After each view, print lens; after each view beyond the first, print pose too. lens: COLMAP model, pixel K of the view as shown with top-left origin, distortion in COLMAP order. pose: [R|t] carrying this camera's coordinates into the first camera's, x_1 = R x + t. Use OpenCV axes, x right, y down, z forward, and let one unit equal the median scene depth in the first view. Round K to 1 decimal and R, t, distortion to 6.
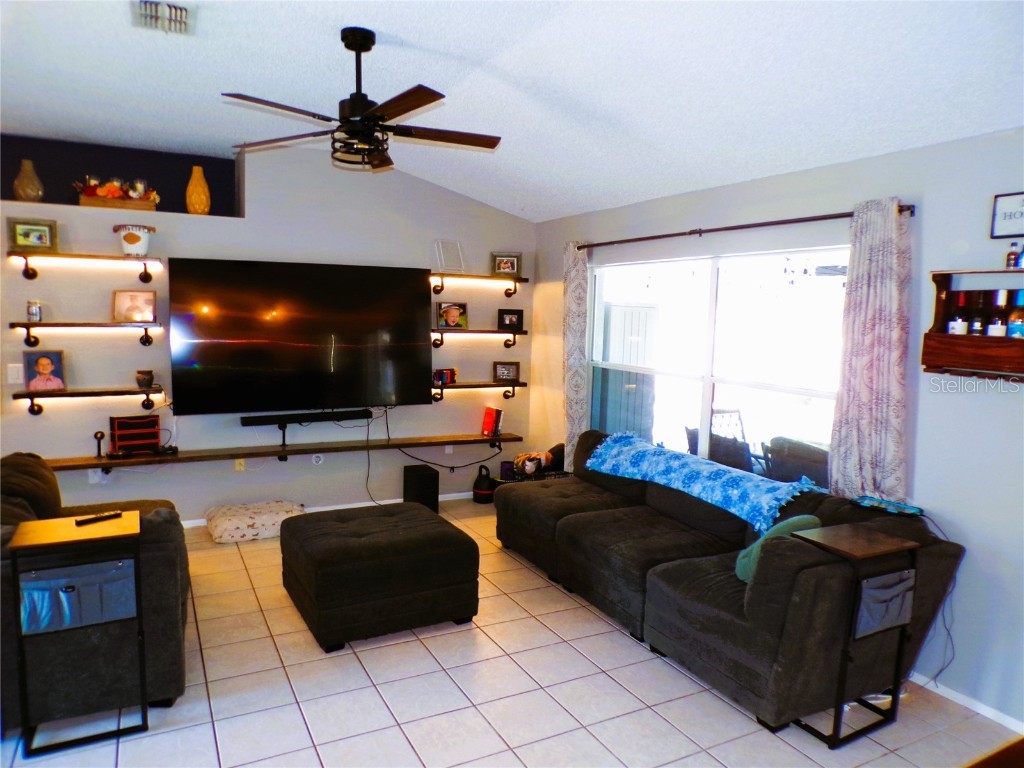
lens RADIAL K [[693.1, 0, 513.6], [0, 693.1, 384.7], [0, 0, 1]] dist [-0.049451, 0.024931]
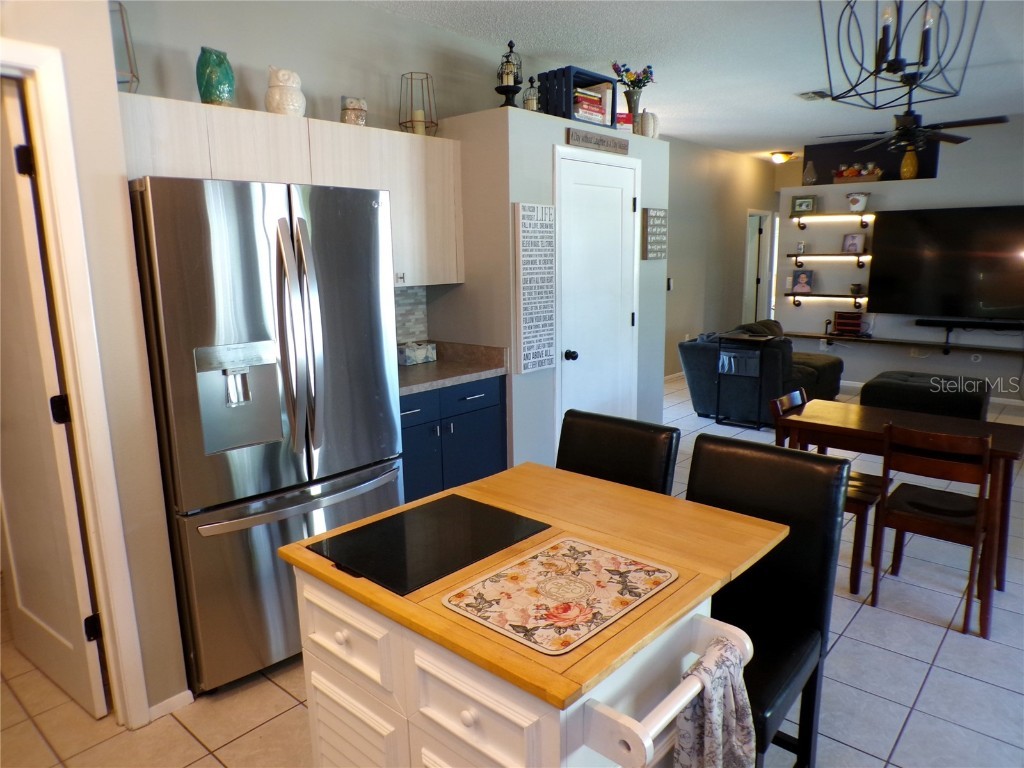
lens RADIAL K [[693.1, 0, 513.6], [0, 693.1, 384.7], [0, 0, 1]] dist [-0.049451, 0.024931]
pose [[0.355157, 0.146789, -0.923210, 0.694586], [-0.080034, 0.988743, 0.126420, 0.074815], [0.931374, 0.028989, 0.362907, -0.324897]]
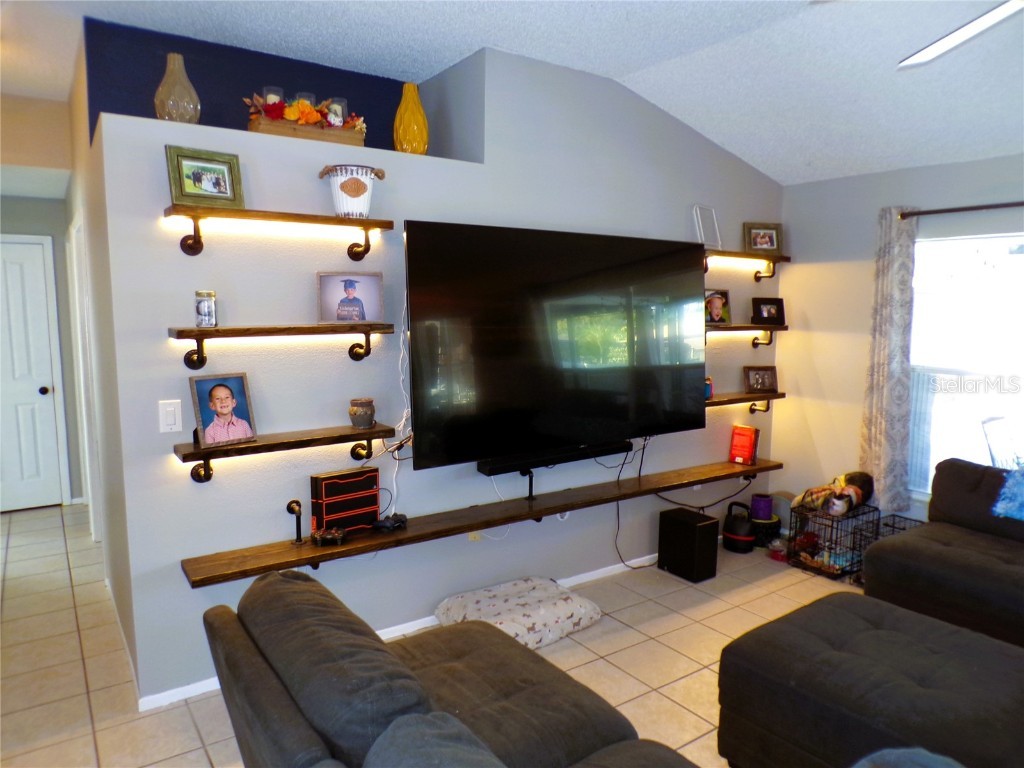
lens RADIAL K [[693.1, 0, 513.6], [0, 693.1, 384.7], [0, 0, 1]] dist [-0.049451, 0.024931]
pose [[0.992046, -0.028726, 0.122550, -0.479149], [0.026643, 0.999472, 0.018603, -0.043421], [-0.123020, -0.015190, 0.992288, 0.350993]]
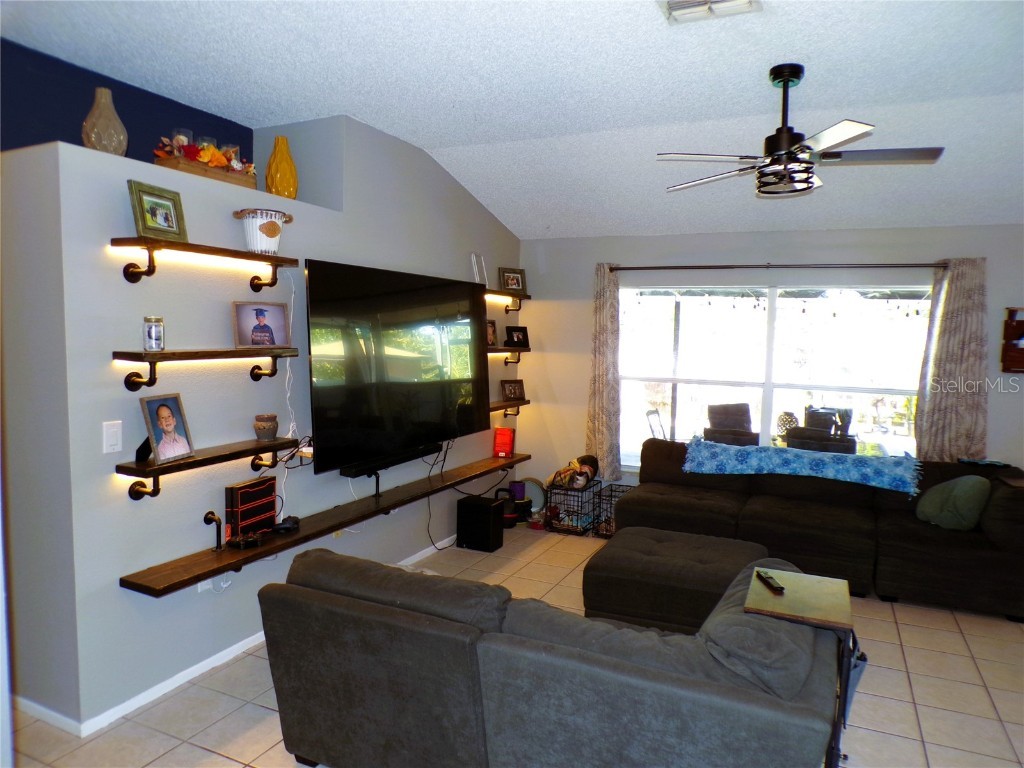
lens RADIAL K [[691.7, 0, 512.0], [0, 691.7, 384.0], [0, 0, 1]] dist [-0.053694, 0.022566]
pose [[0.797204, -0.051450, 0.601513, -0.763870], [0.059035, 0.998230, 0.007141, -0.043777], [-0.600816, 0.029817, 0.798831, 0.279930]]
